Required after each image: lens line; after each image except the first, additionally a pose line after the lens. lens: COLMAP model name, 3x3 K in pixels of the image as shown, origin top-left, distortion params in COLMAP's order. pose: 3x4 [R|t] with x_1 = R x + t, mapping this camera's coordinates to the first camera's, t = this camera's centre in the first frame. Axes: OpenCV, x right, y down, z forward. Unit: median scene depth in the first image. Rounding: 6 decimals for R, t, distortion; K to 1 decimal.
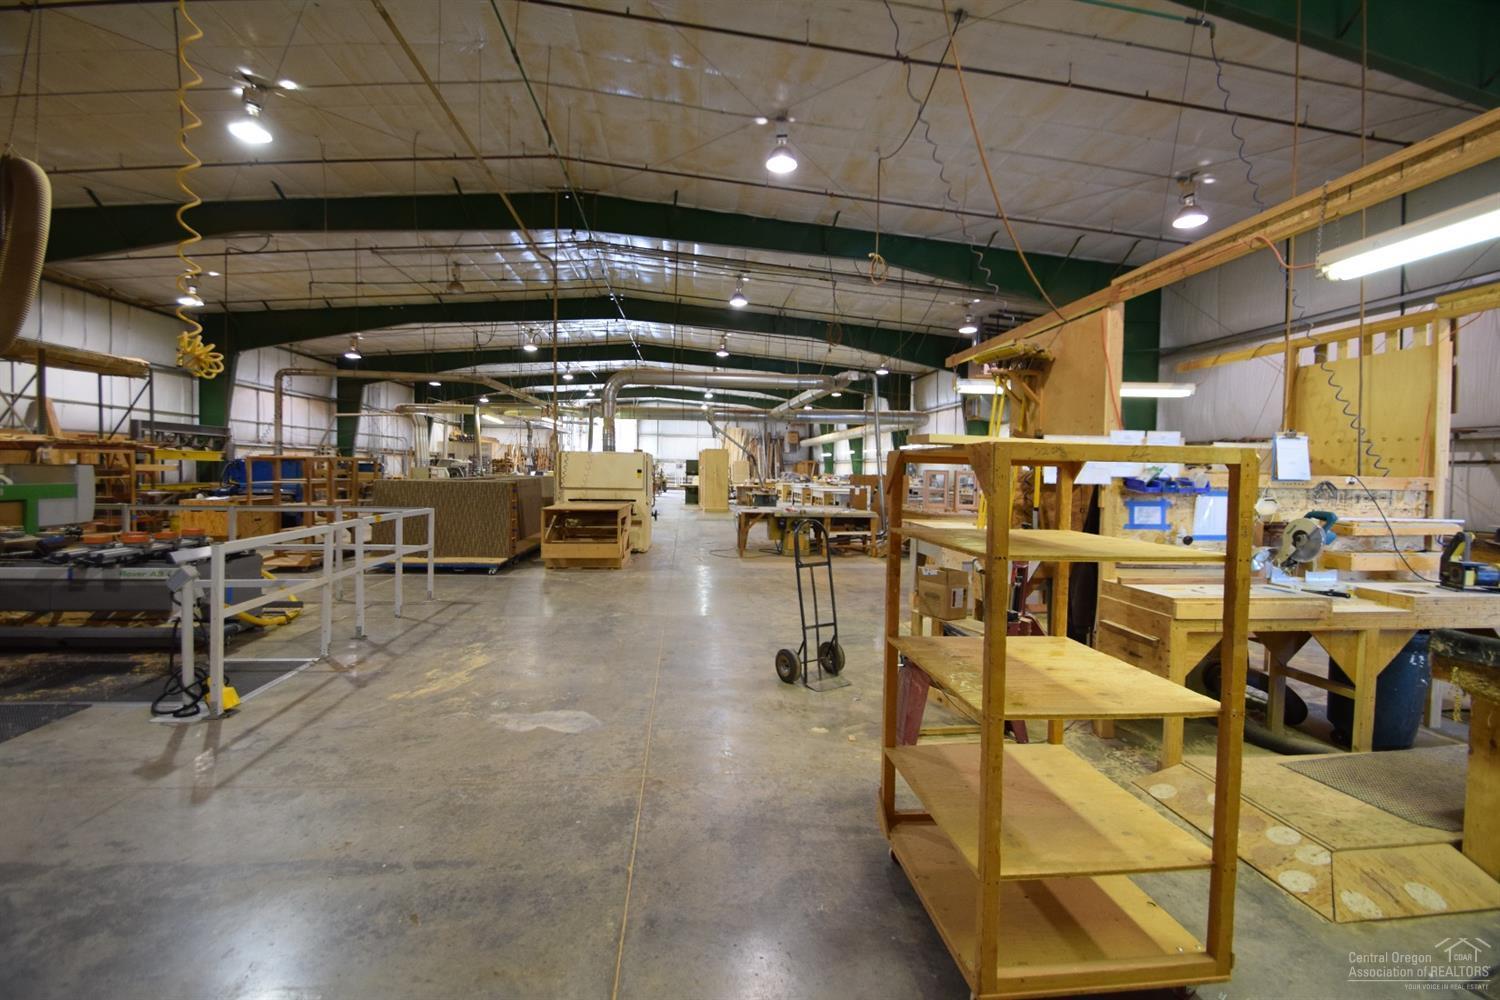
lens RADIAL K [[653.9, 0, 744.5], [0, 653.9, 490.6], [0, 0, 1]] dist [0.017998, -0.016519]
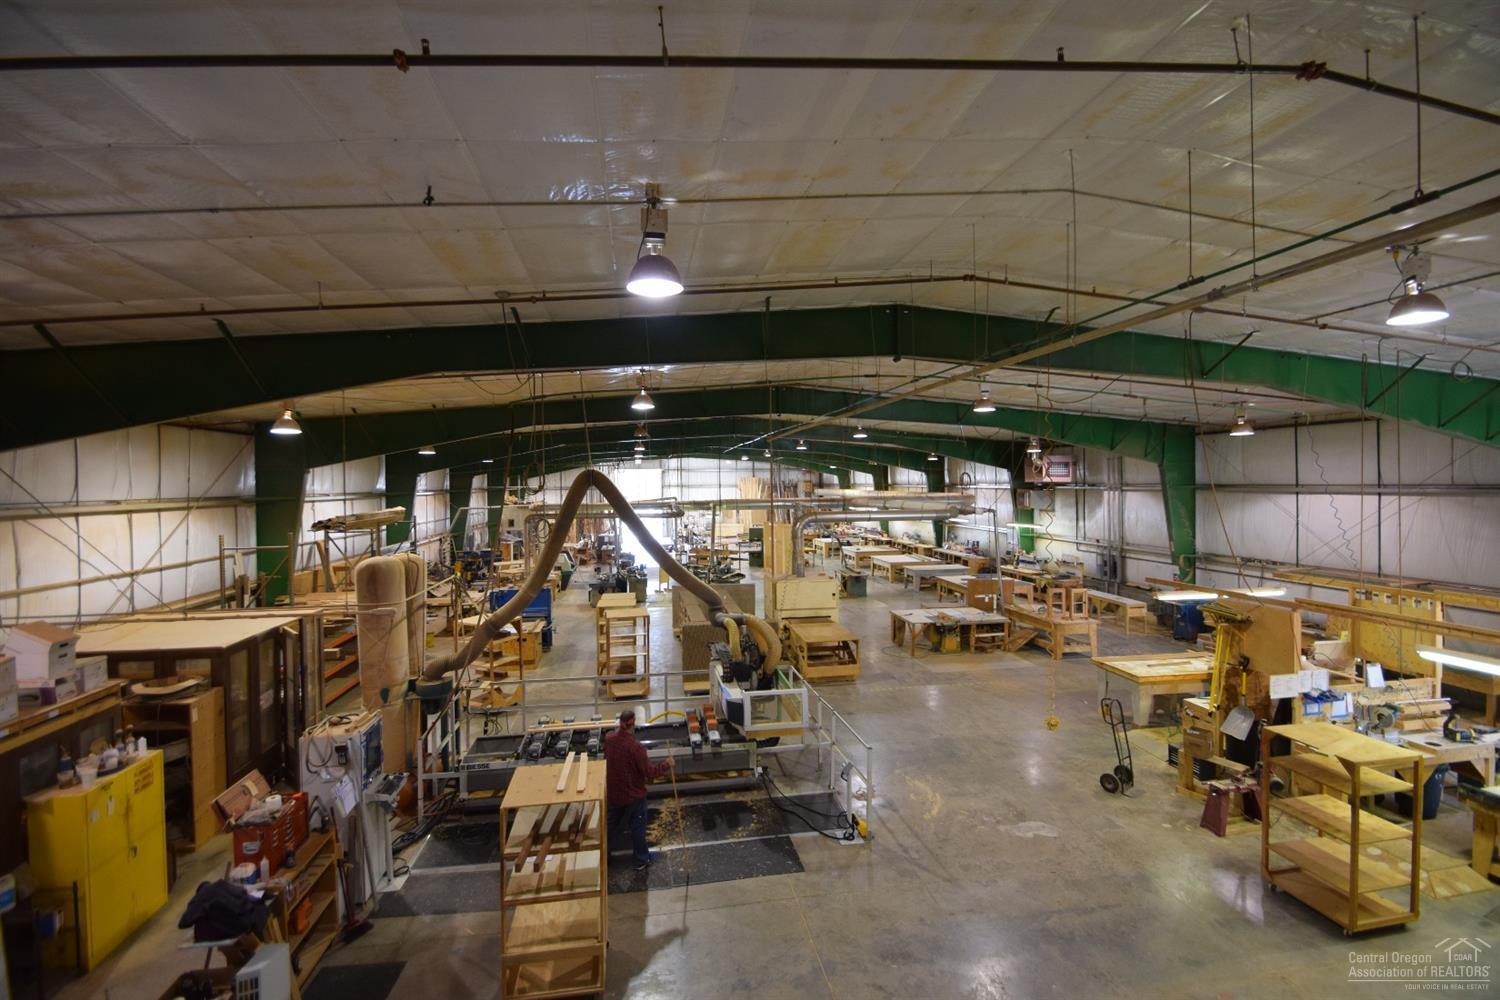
lens RADIAL K [[653.9, 0, 744.5], [0, 653.9, 490.6], [0, 0, 1]] dist [0.017998, -0.016519]
pose [[0.996897, -0.029174, 0.073112, -1.287496], [0.030563, 0.999371, -0.017964, -0.660877], [-0.072542, 0.020142, 0.997162, -0.930415]]
